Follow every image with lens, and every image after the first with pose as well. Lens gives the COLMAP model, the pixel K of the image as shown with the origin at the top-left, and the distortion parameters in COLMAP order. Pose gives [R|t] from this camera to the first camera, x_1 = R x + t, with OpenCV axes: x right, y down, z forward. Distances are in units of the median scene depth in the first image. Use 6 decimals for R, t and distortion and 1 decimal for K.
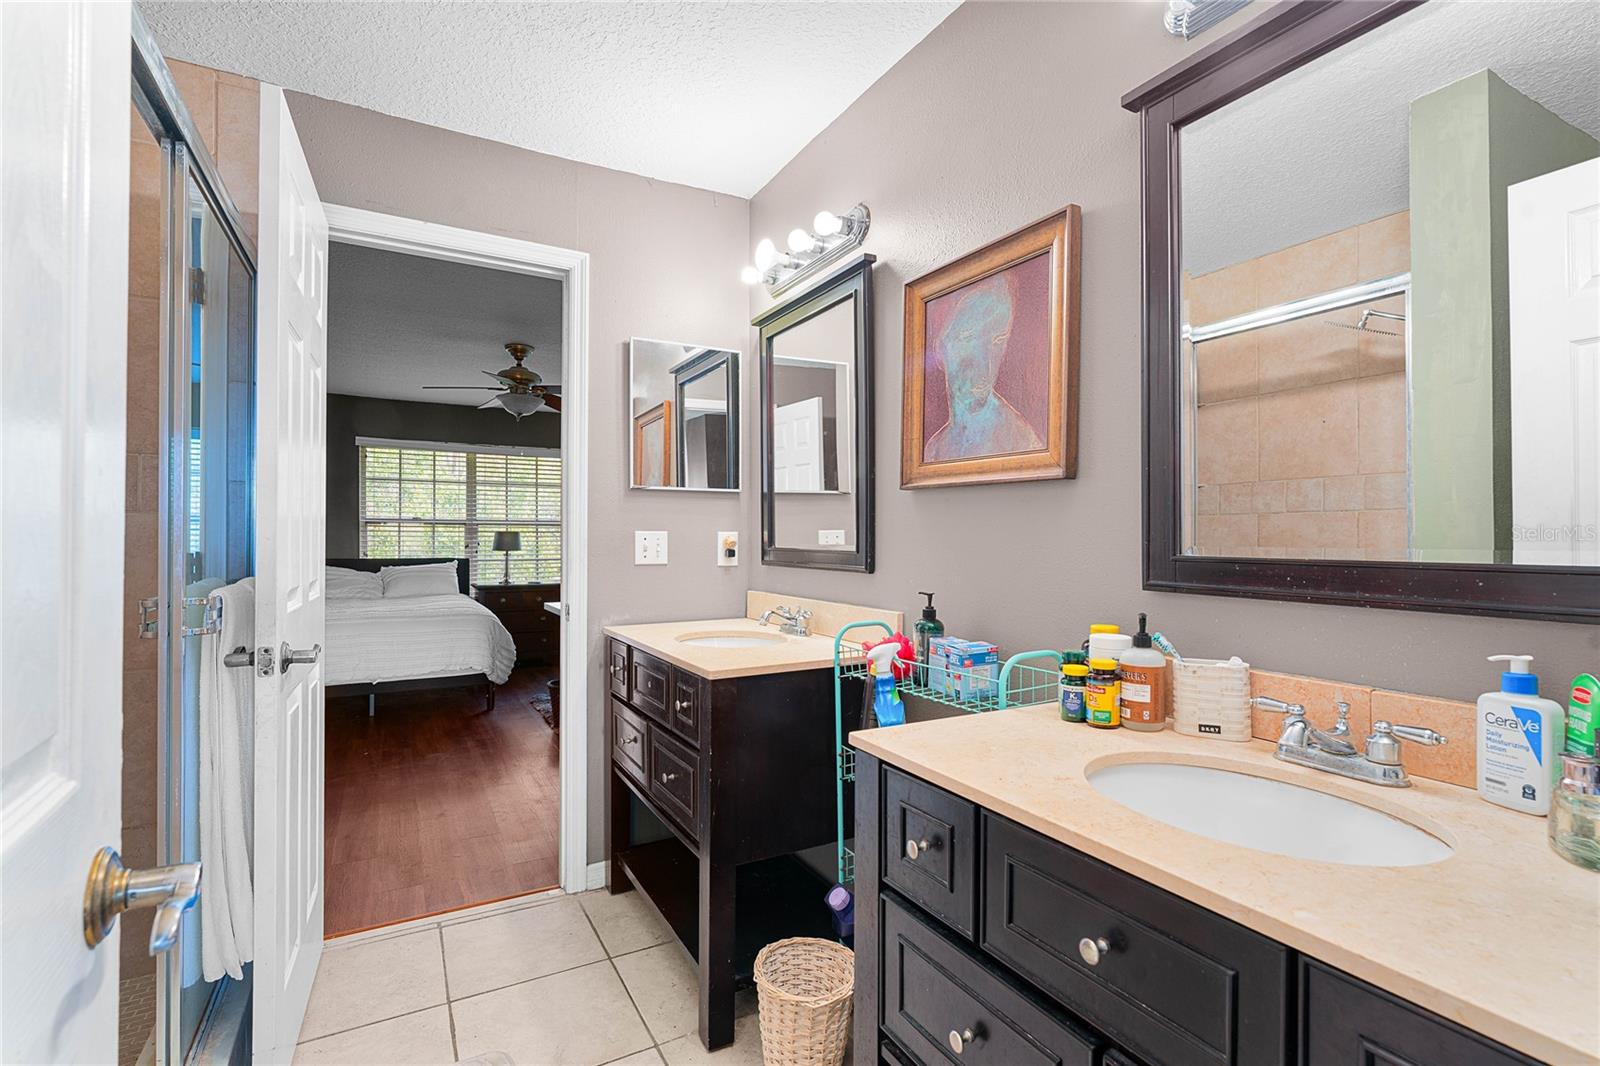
lens RADIAL K [[733.9, 0, 801.4], [0, 733.9, 534.0], [0, 0, 1]] dist [0.000574, 0.000027]
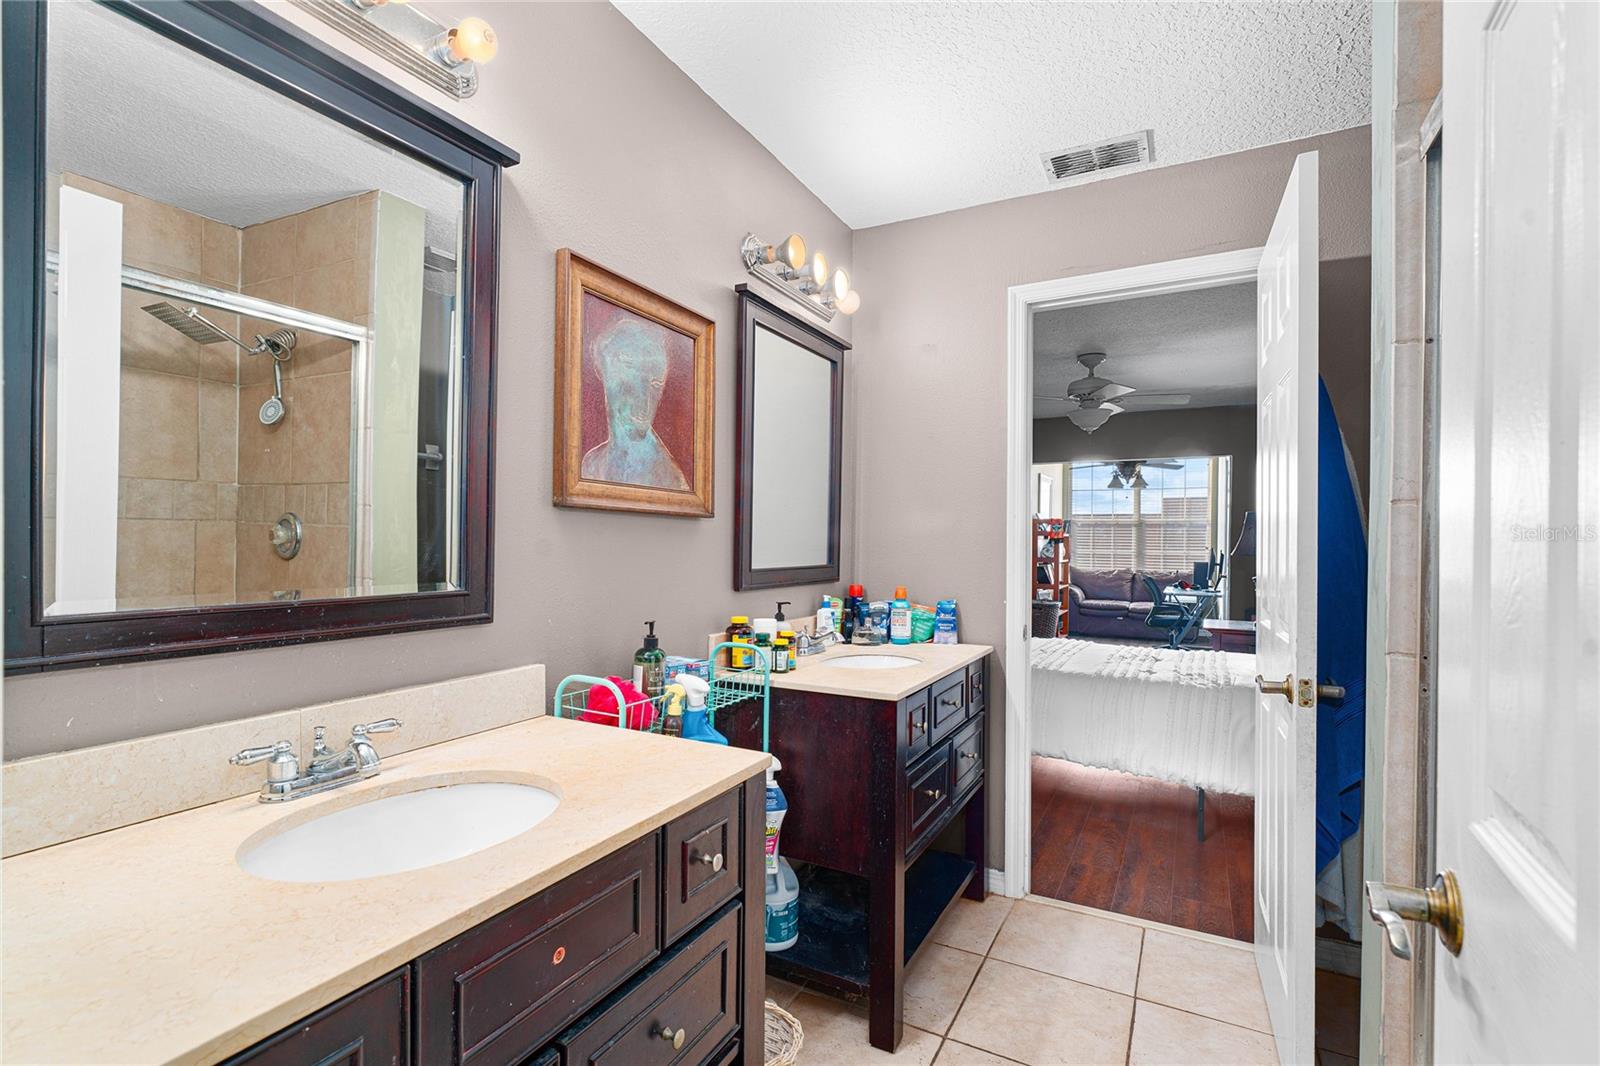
lens RADIAL K [[733.9, 0, 806.5], [0, 733.9, 535.7], [0, 0, 1]] dist [0.000574, 0.000027]
pose [[-0.544584, -0.008012, 0.838668, -0.698273], [-0.015827, 0.999874, -0.000725, -0.034269], [-0.838557, -0.013668, -0.544642, 1.257634]]
